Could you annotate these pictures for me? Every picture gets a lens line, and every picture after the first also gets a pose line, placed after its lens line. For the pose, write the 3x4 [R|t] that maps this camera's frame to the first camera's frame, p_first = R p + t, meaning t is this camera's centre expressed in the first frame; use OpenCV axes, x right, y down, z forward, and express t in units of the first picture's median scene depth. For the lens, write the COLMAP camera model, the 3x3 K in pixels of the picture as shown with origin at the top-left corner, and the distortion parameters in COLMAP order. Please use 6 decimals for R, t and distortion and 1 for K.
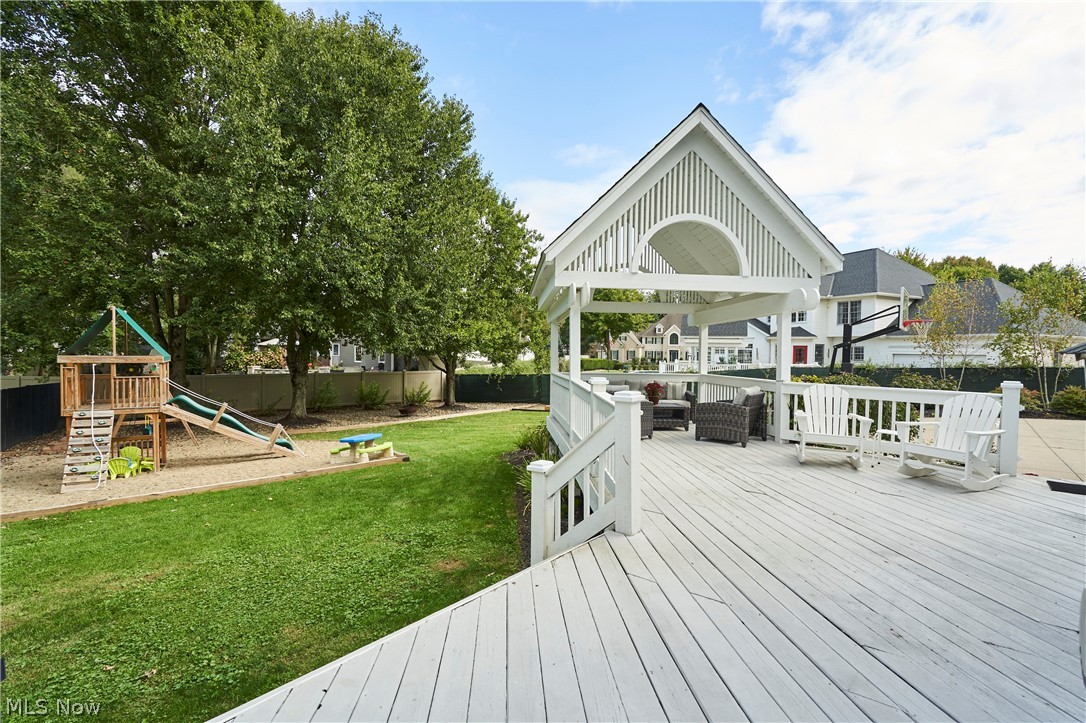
lens RADIAL K [[521.2, 0, 539.3], [0, 521.2, 360.0], [0, 0, 1]] dist [0.001879, 0.000278]
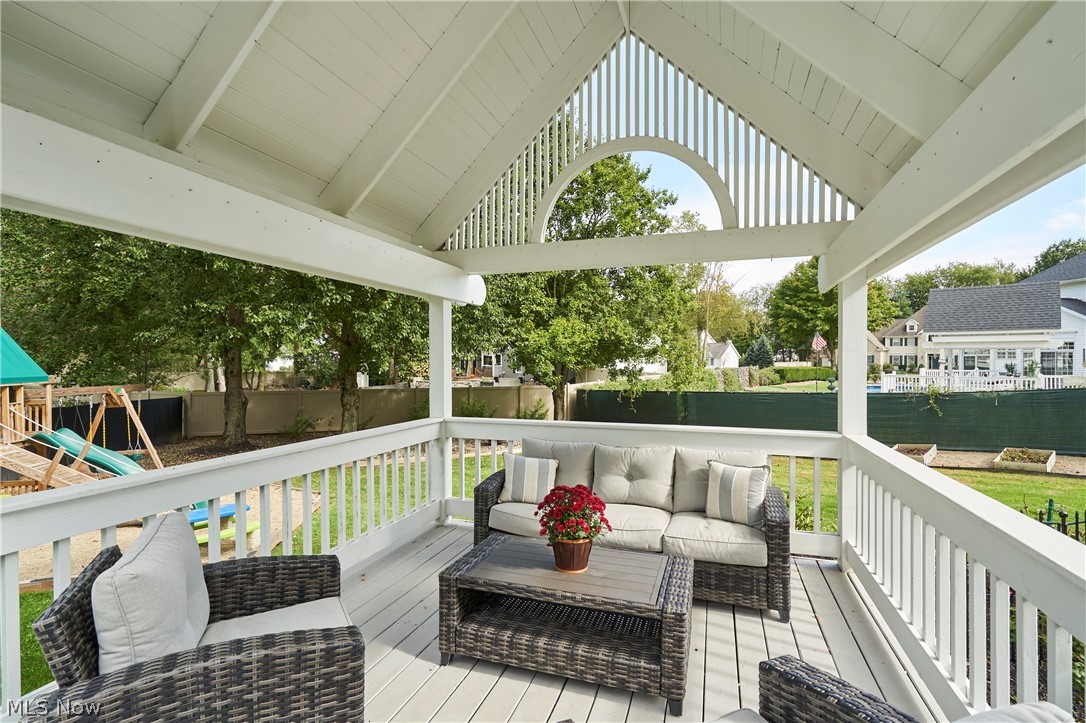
lens RADIAL K [[521.2, 0, 539.3], [0, 521.2, 360.0], [0, 0, 1]] dist [0.001879, 0.000278]
pose [[0.916657, -0.013851, -0.399435, 0.097177], [0.007783, 0.999828, -0.016811, -0.005181], [0.399599, 0.012301, 0.916608, 0.232320]]
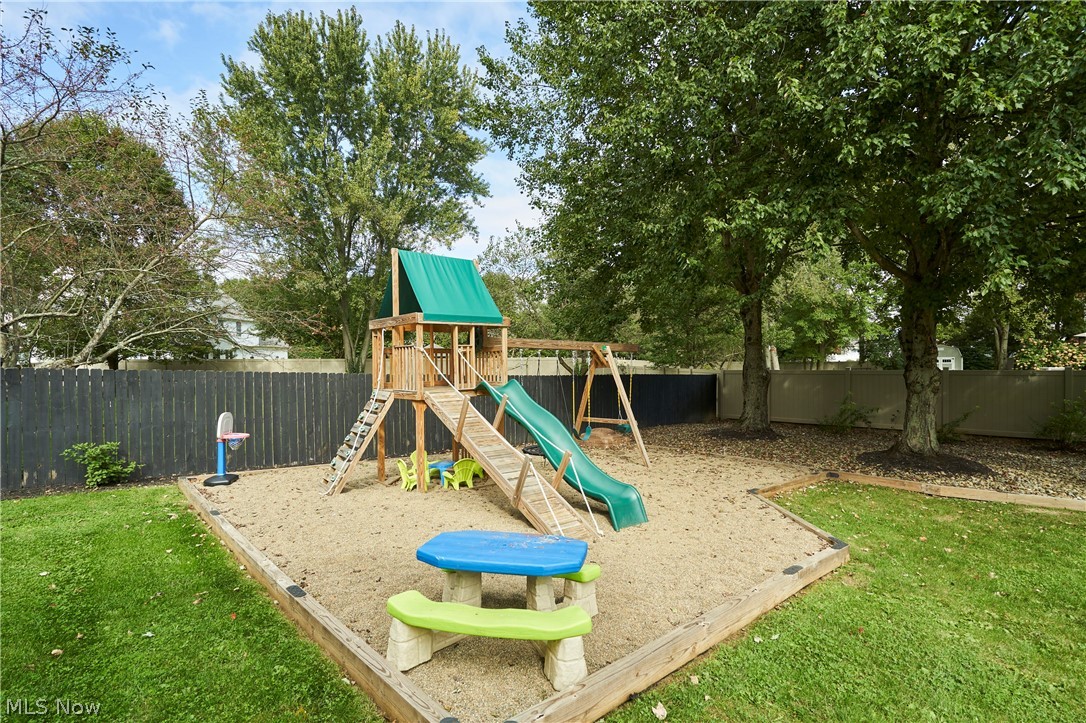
lens RADIAL K [[521.2, 0, 539.3], [0, 521.2, 360.0], [0, 0, 1]] dist [0.001879, 0.000278]
pose [[0.159589, -0.011554, -0.987116, -0.020168], [-0.002659, 0.999923, -0.012134, 0.019787], [0.987180, 0.004561, 0.159546, 0.366665]]
